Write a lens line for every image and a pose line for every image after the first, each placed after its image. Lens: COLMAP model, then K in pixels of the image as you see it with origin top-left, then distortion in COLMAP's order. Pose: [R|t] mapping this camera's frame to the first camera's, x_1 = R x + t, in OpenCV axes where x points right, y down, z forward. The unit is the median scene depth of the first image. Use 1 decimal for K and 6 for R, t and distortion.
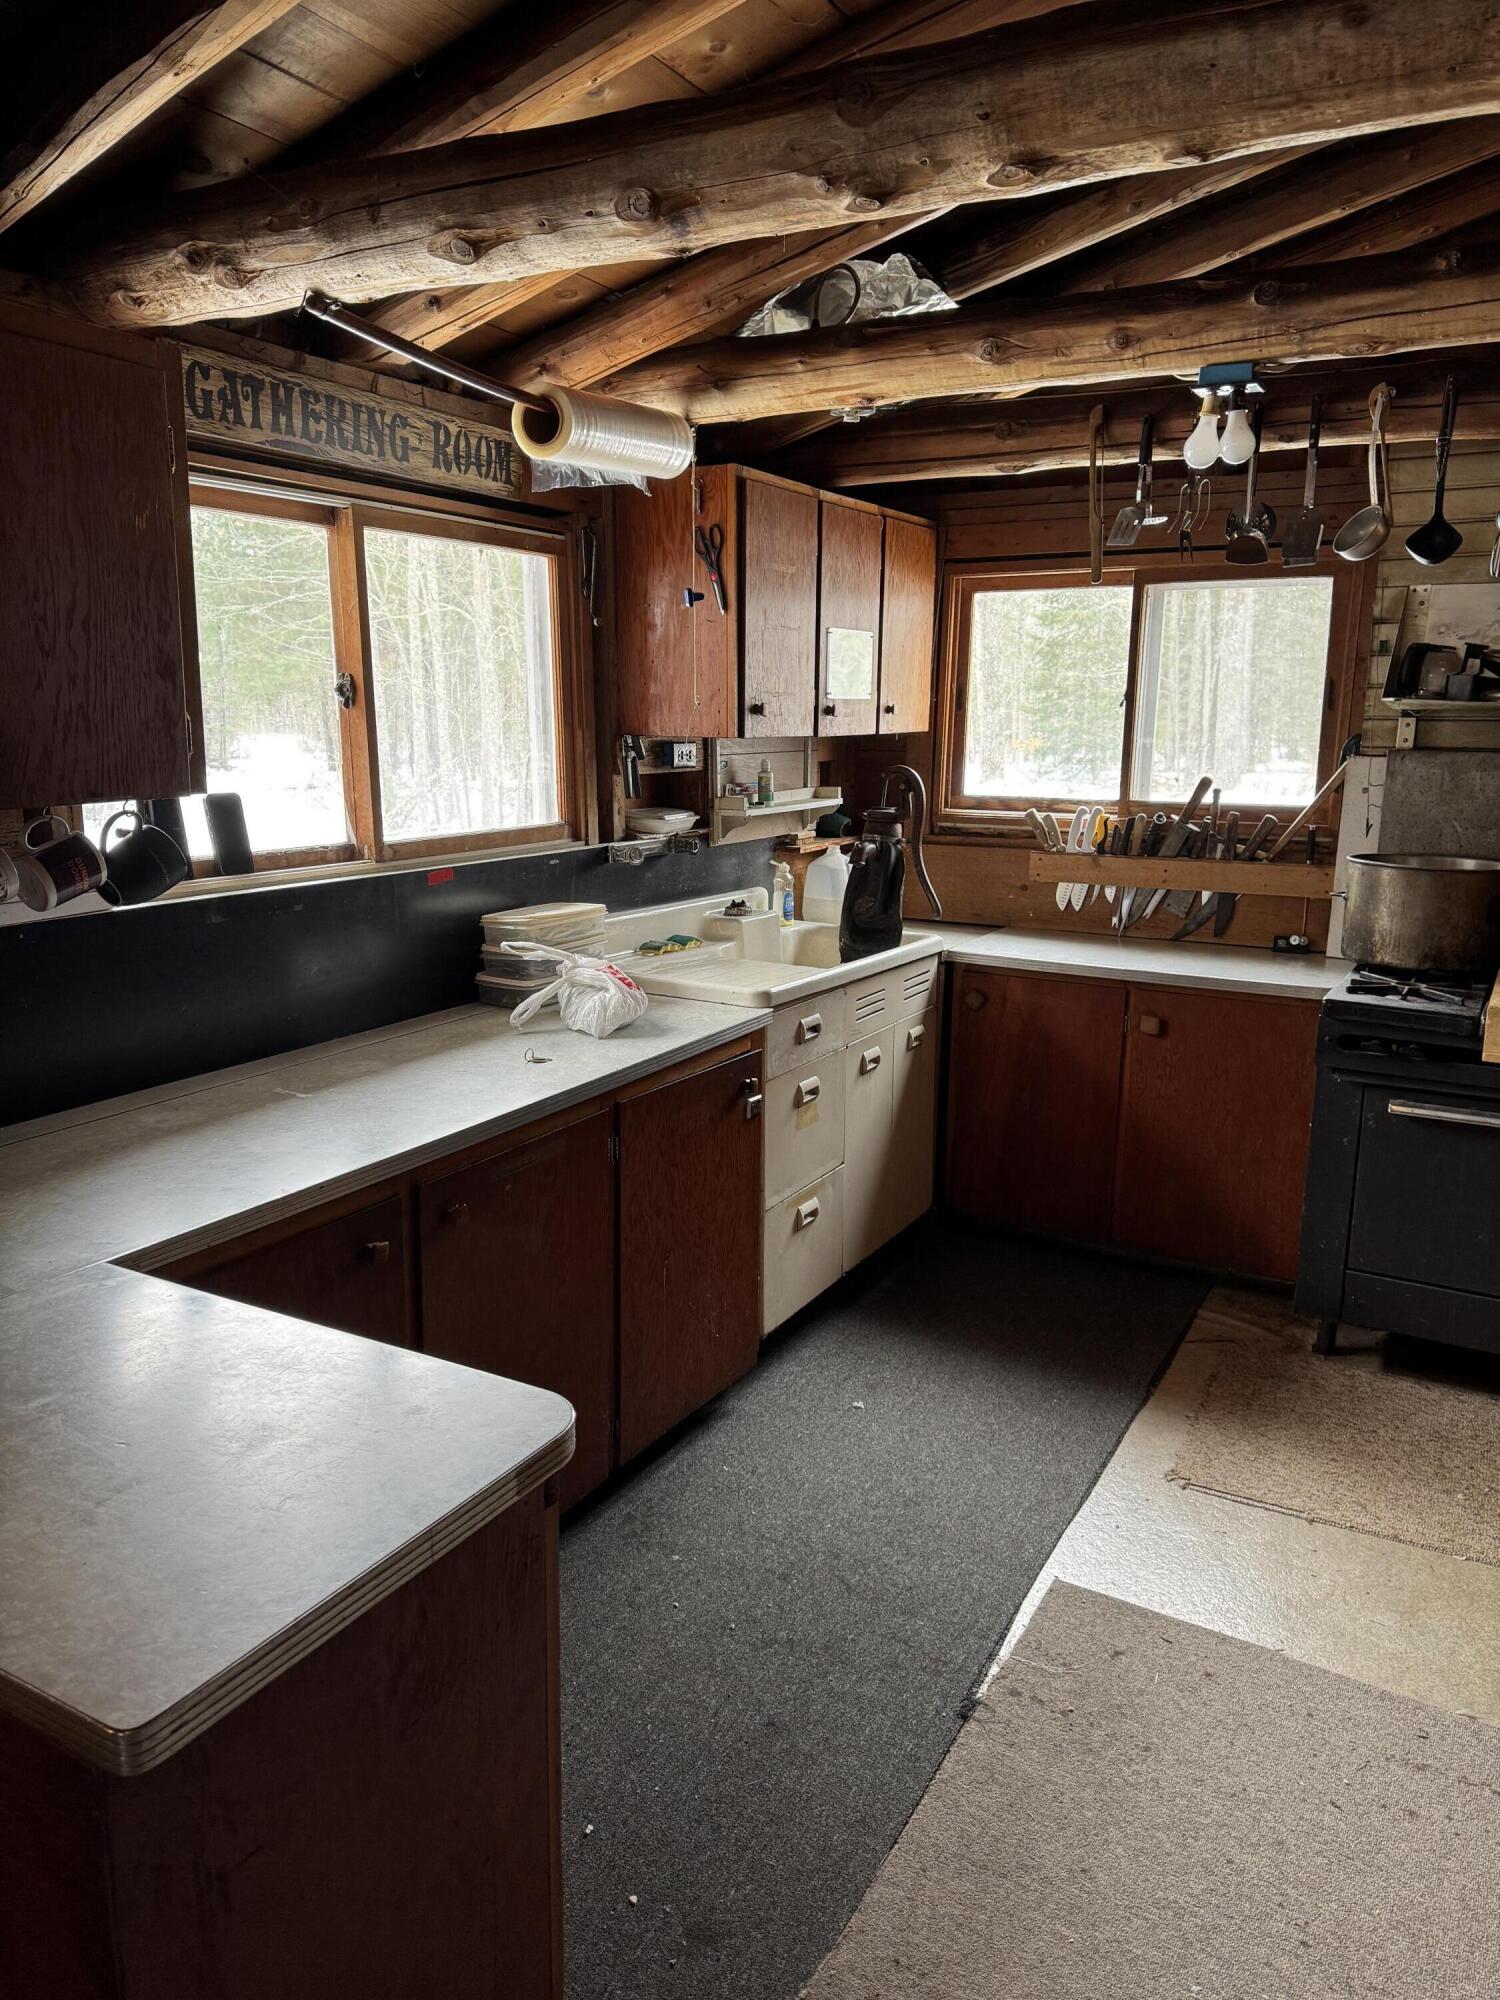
lens RADIAL K [[1437.3, 0, 755.4], [0, 1437.3, 1017.9], [0, 0, 1]] dist [0.061276, -0.074612]
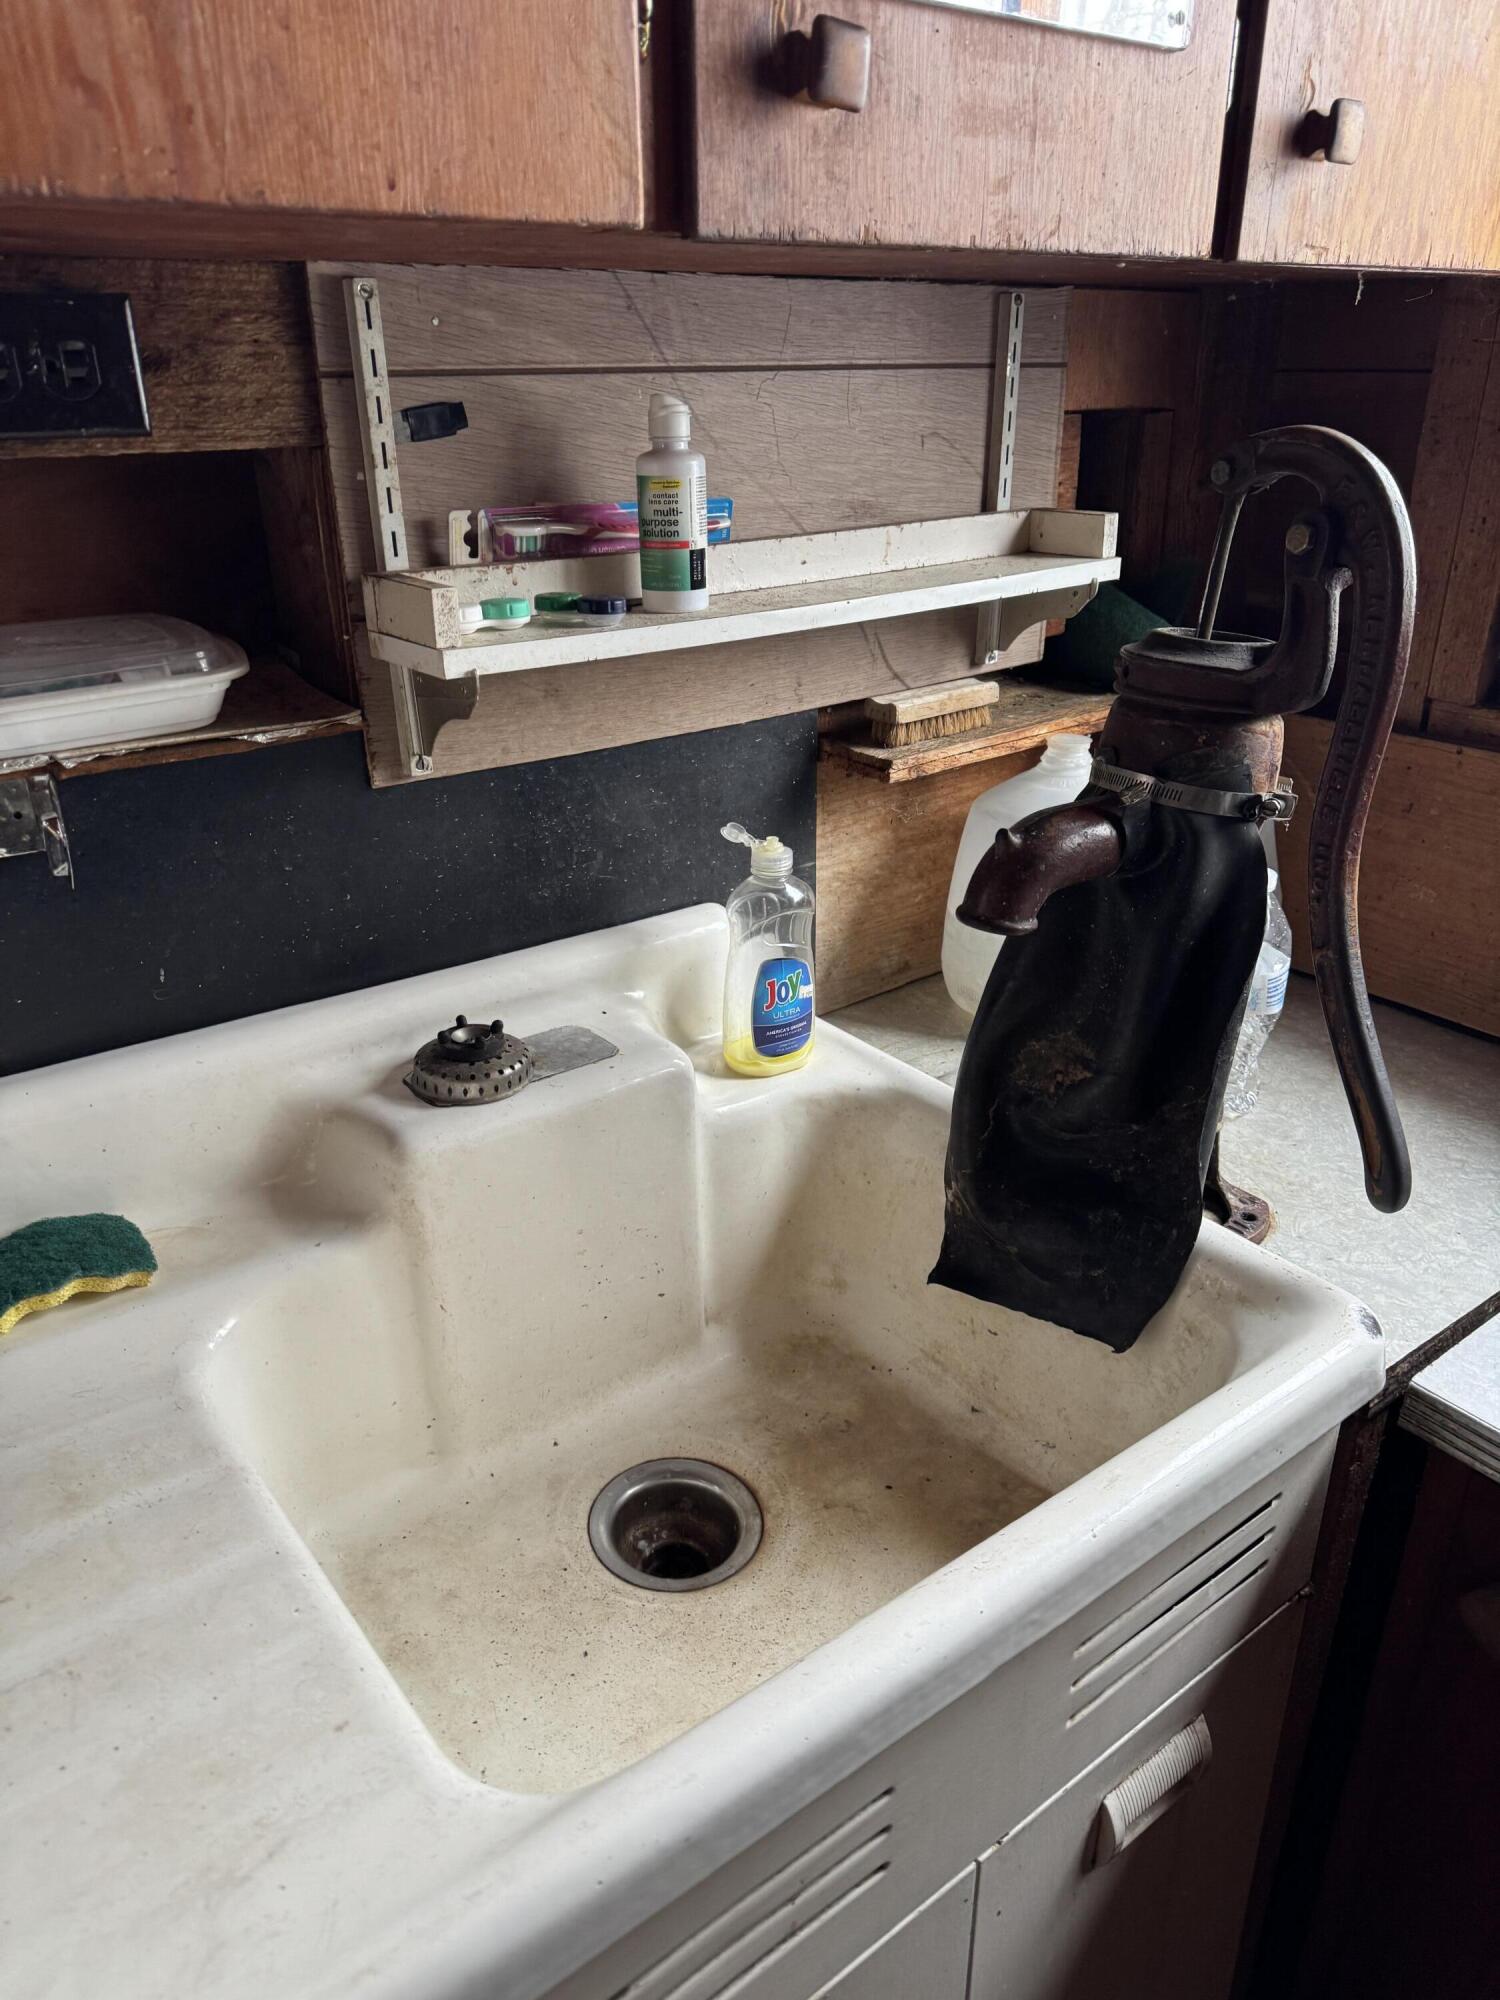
lens RADIAL K [[1437.3, 0, 754.0], [0, 1437.3, 1009.1], [0, 0, 1]] dist [0.061276, -0.074612]
pose [[0.922983, 0.145389, -0.356321, 0.120672], [-0.067354, 0.972628, 0.222392, -0.146816], [0.378901, -0.181265, 0.907511, 0.834753]]
